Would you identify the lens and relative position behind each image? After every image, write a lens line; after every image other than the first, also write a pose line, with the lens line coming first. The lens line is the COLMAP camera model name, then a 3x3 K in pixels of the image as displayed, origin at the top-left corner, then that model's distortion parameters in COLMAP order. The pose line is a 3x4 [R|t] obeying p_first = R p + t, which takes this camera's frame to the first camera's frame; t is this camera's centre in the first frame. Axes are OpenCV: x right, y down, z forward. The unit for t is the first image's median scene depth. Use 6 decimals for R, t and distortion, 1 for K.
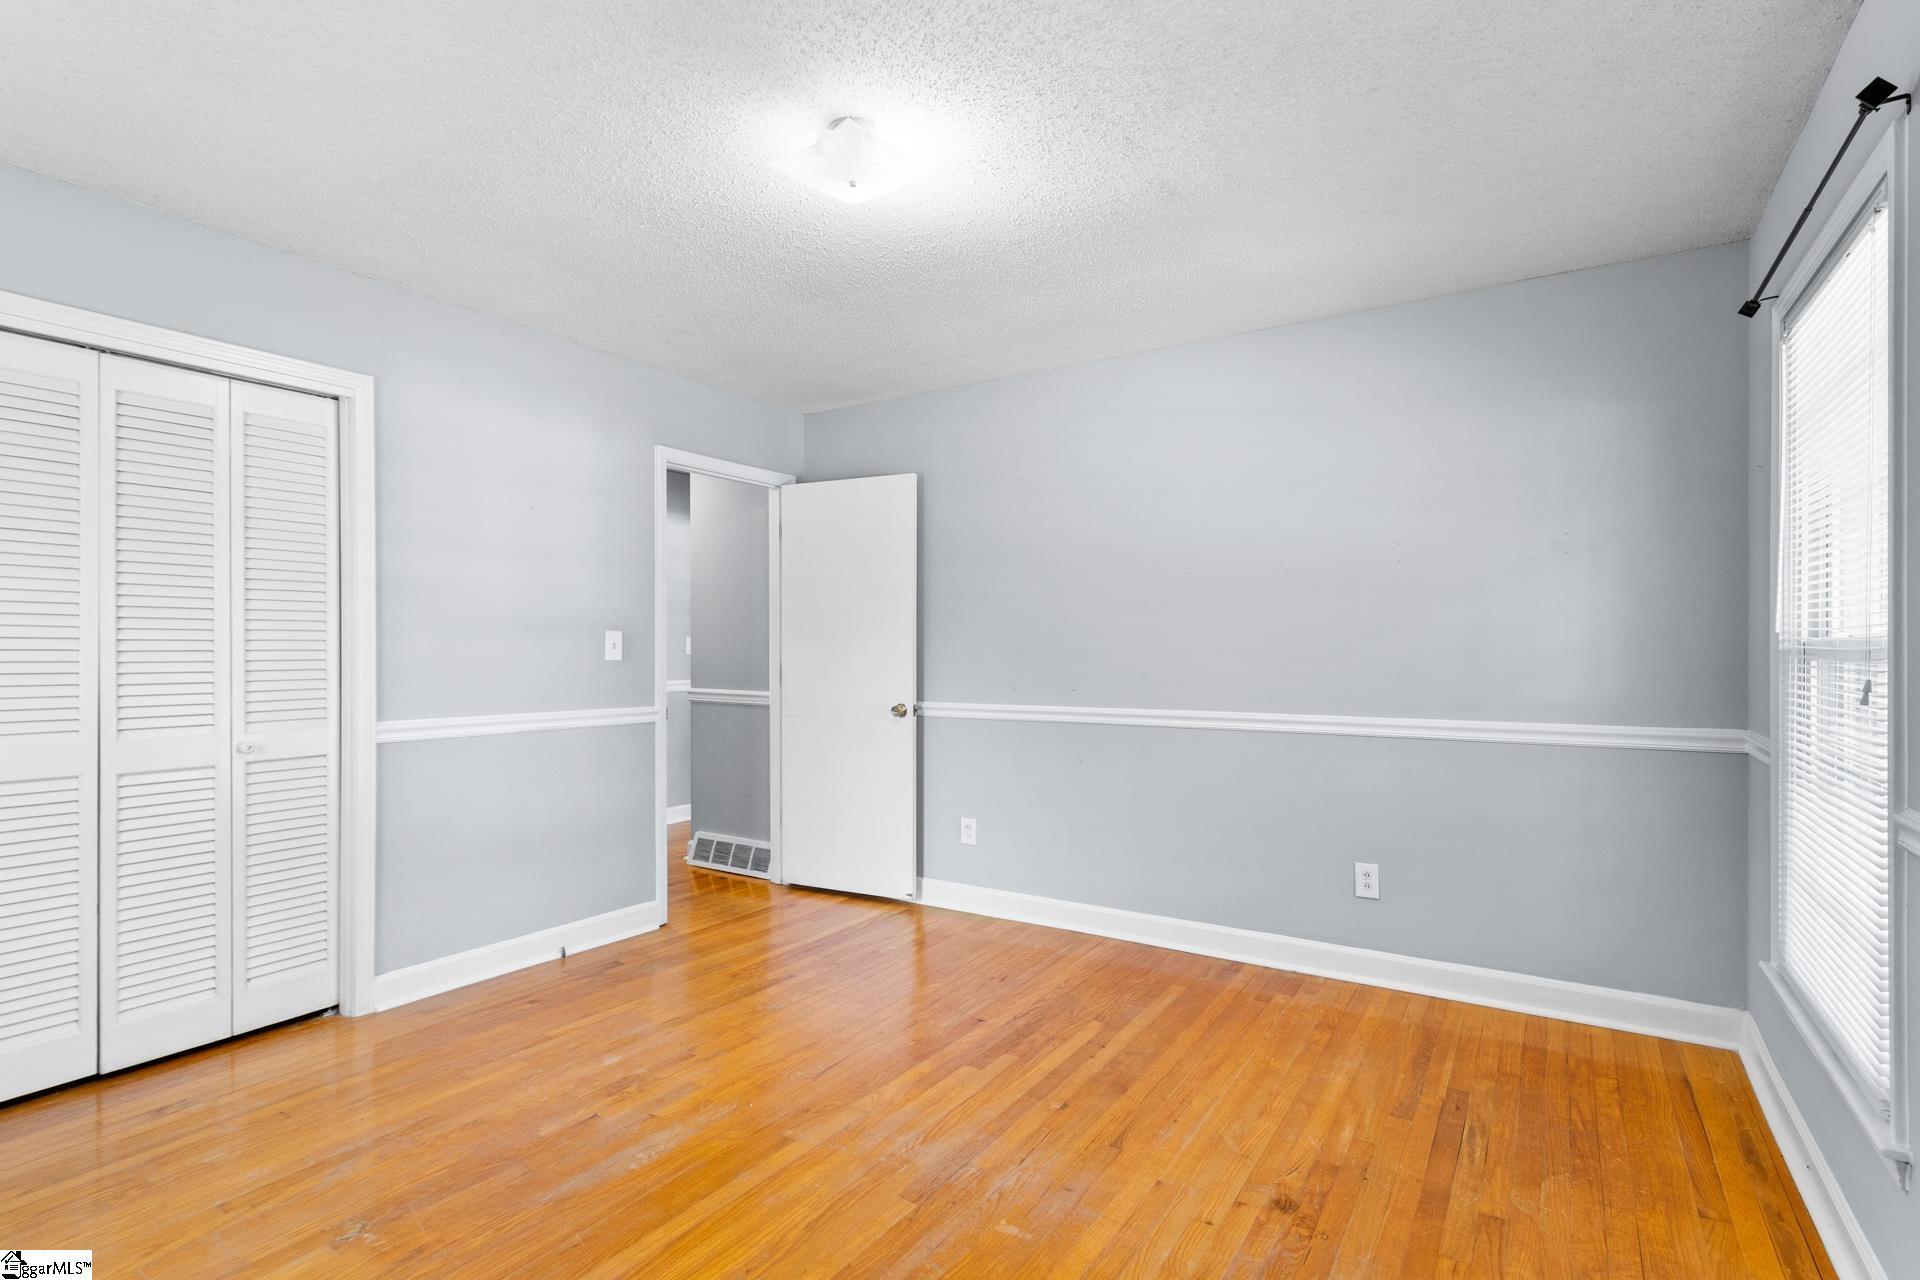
lens RADIAL K [[919.8, 0, 951.2], [0, 919.8, 645.2], [0, 0, 1]] dist [-0.000403, -0.000430]
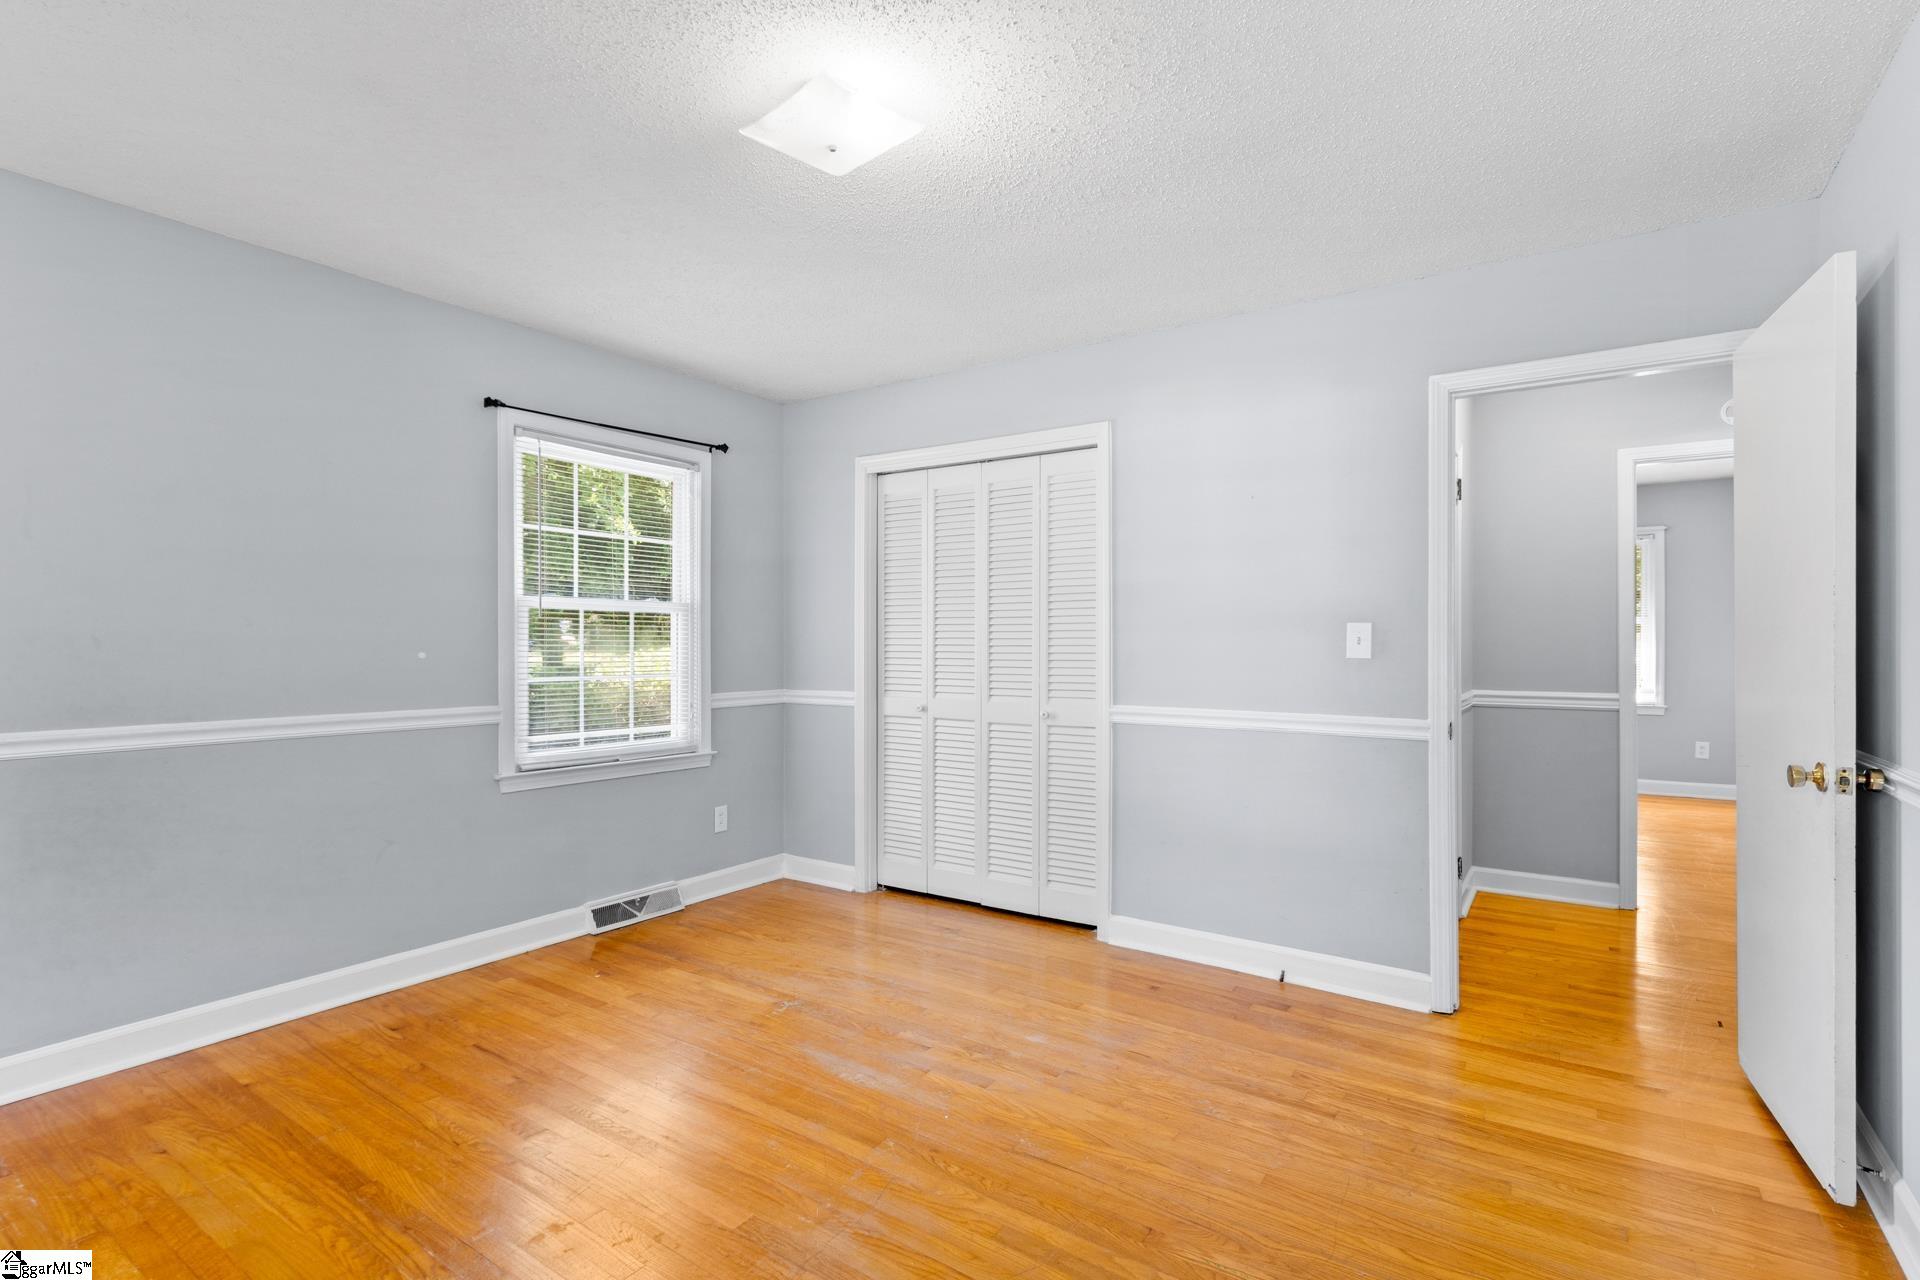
lens RADIAL K [[919.8, 0, 951.2], [0, 919.8, 645.2], [0, 0, 1]] dist [-0.000403, -0.000430]
pose [[-0.026868, -0.003616, -0.999632, 0.603229], [0.000778, 0.999993, -0.003638, 0.009463], [0.999639, -0.000876, -0.026865, 0.836288]]
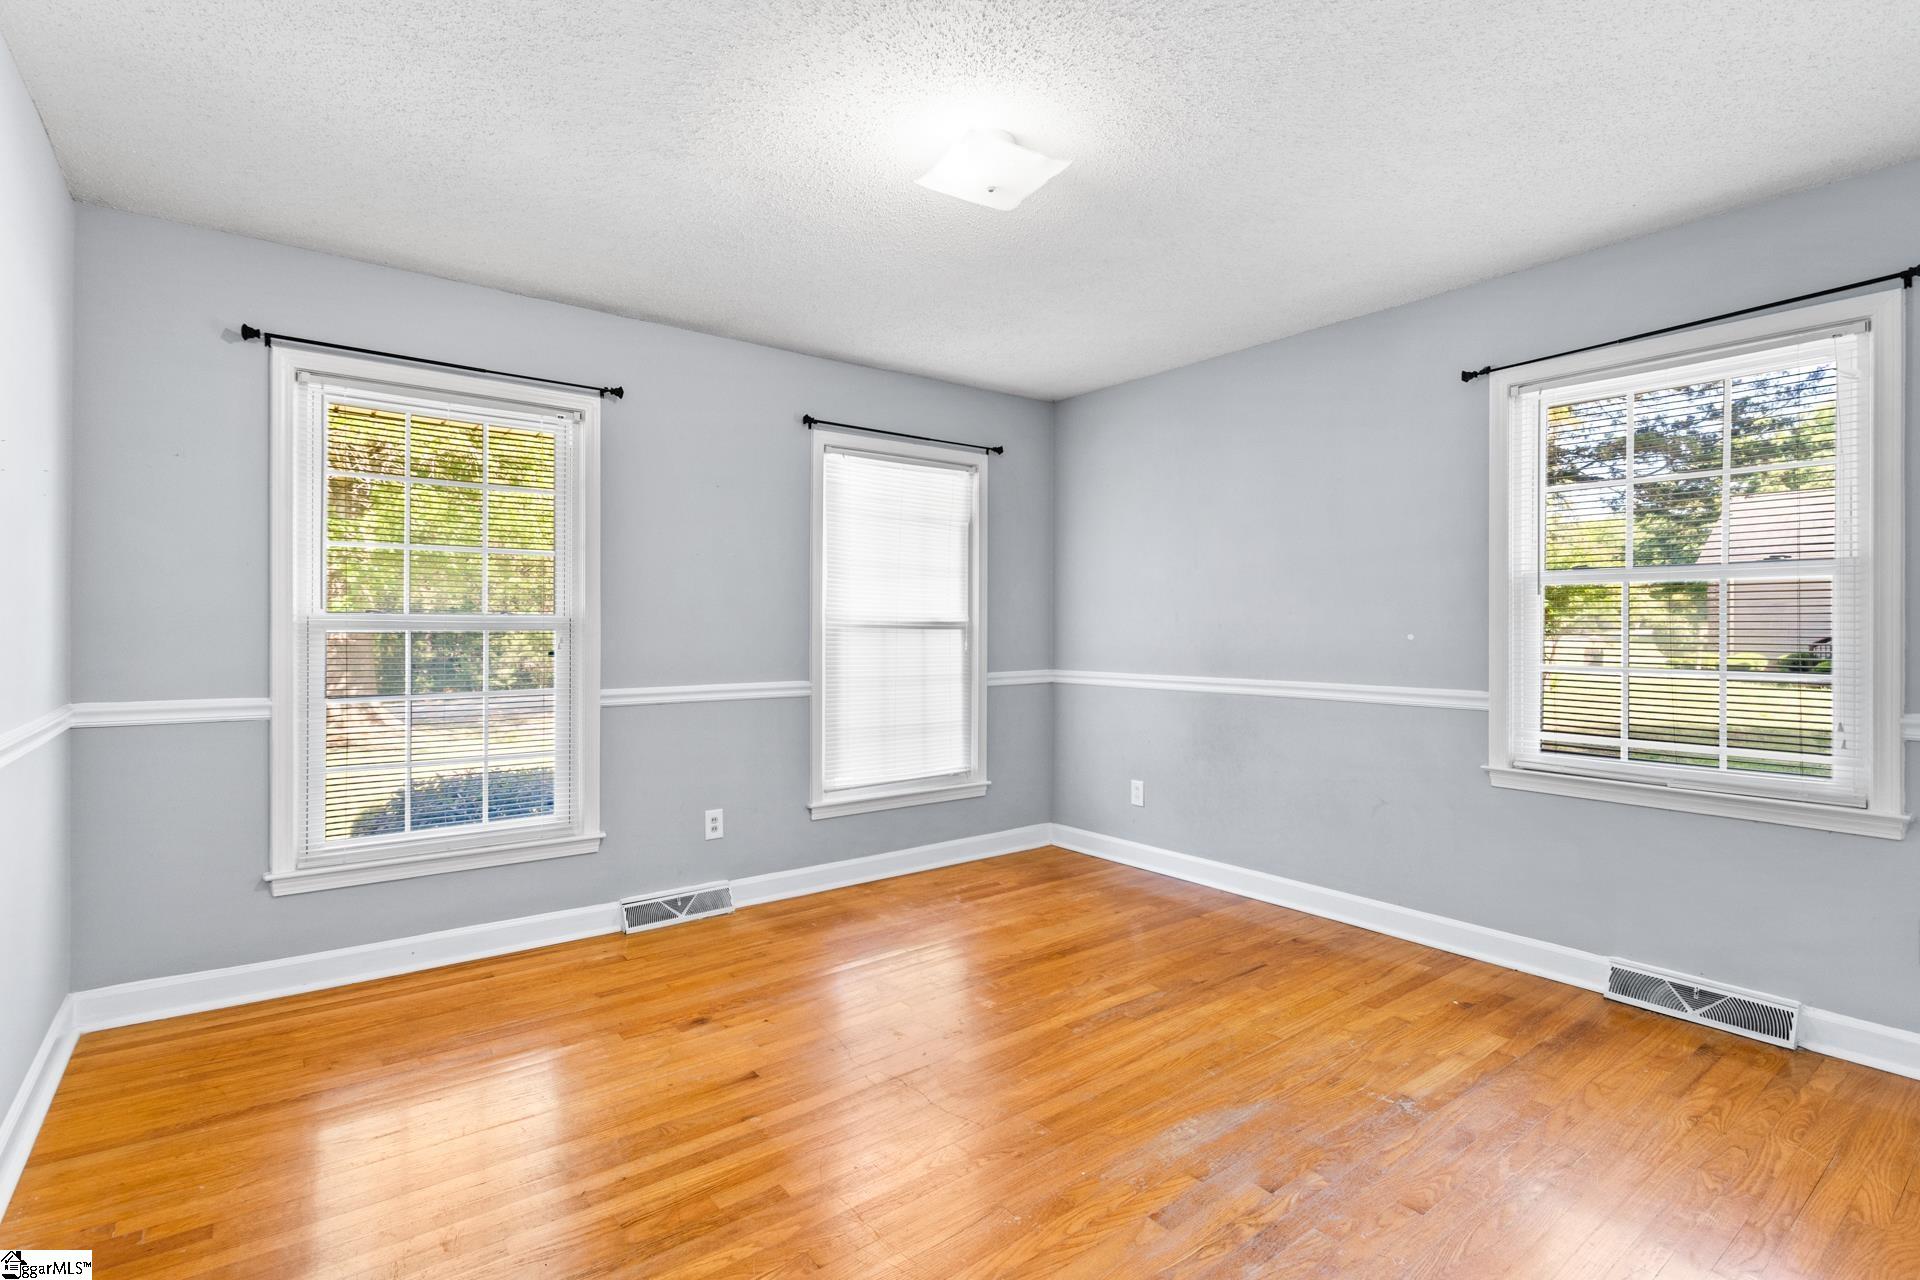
lens RADIAL K [[913.4, 0, 950.1], [0, 913.4, 632.3], [0, 0, 1]] dist [0.002219, -0.001456]
pose [[-0.939818, -0.006011, 0.341624, -0.310872], [-0.004141, 0.999972, 0.006201, 0.006127], [-0.341651, 0.004413, -0.939816, 1.470365]]
